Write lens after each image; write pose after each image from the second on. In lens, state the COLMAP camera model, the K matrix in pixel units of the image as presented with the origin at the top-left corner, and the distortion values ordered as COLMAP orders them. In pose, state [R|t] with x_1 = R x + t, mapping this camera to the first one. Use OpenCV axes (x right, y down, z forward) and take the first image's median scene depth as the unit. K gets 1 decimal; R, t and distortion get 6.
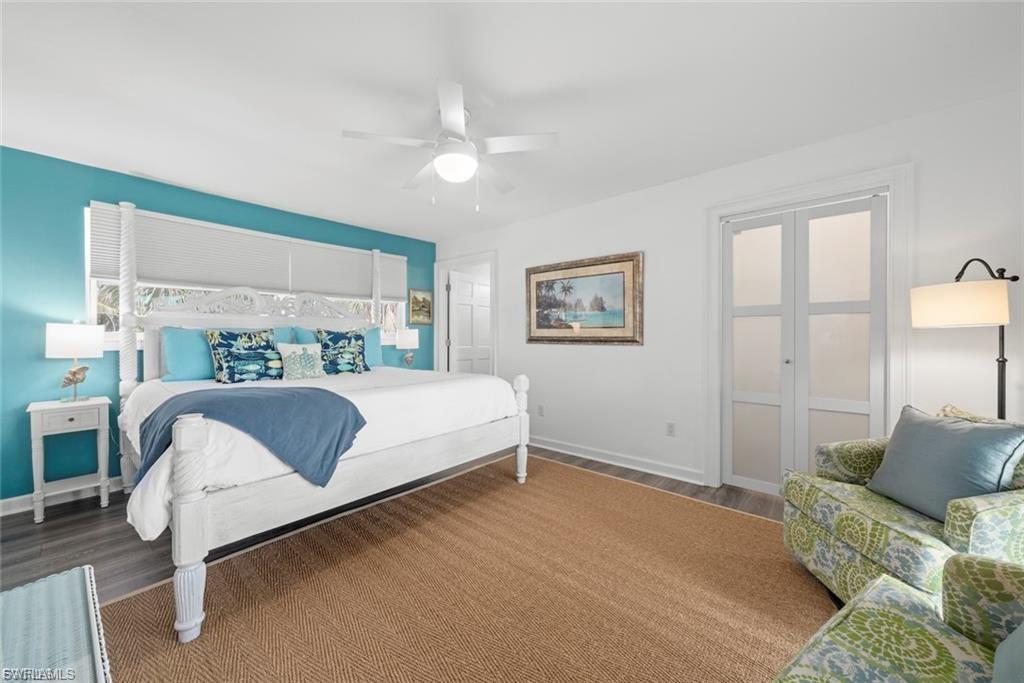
lens RADIAL K [[385.3, 0, 511.1], [0, 385.3, 346.0], [0, 0, 1]] dist [0.001125, 0.000160]
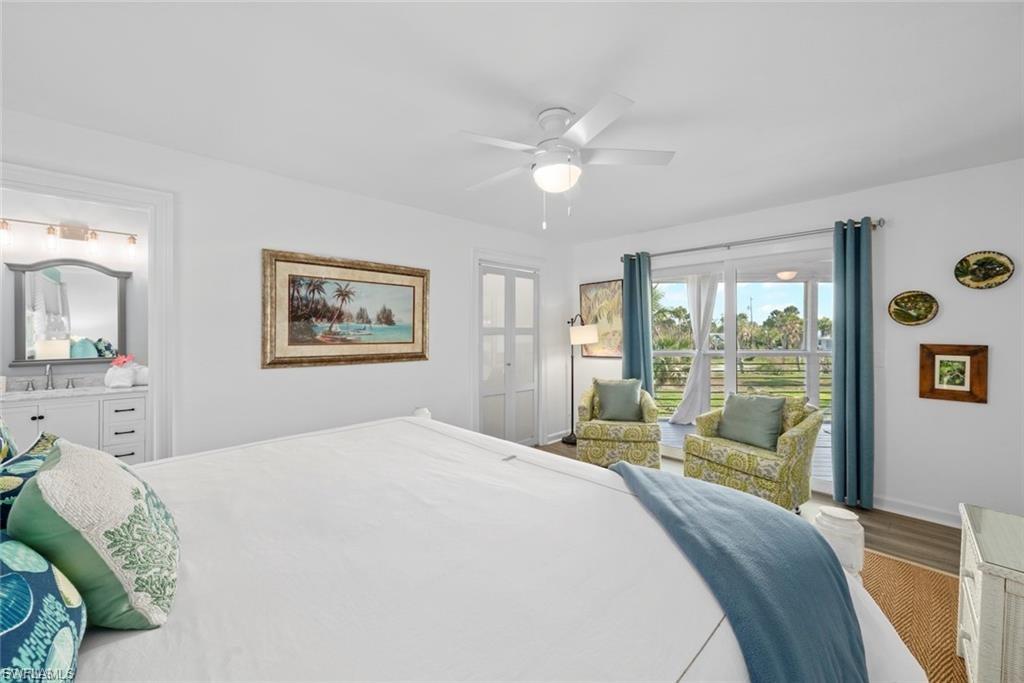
lens RADIAL K [[393.5, 0, 511.2], [0, 393.5, 332.3], [0, 0, 1]] dist [-0.000796, 0.000042]
pose [[0.082347, -0.000334, 0.996604, -0.639133], [0.025357, 0.999677, -0.001760, -0.063005], [-0.996281, 0.025416, 0.082329, 0.626766]]
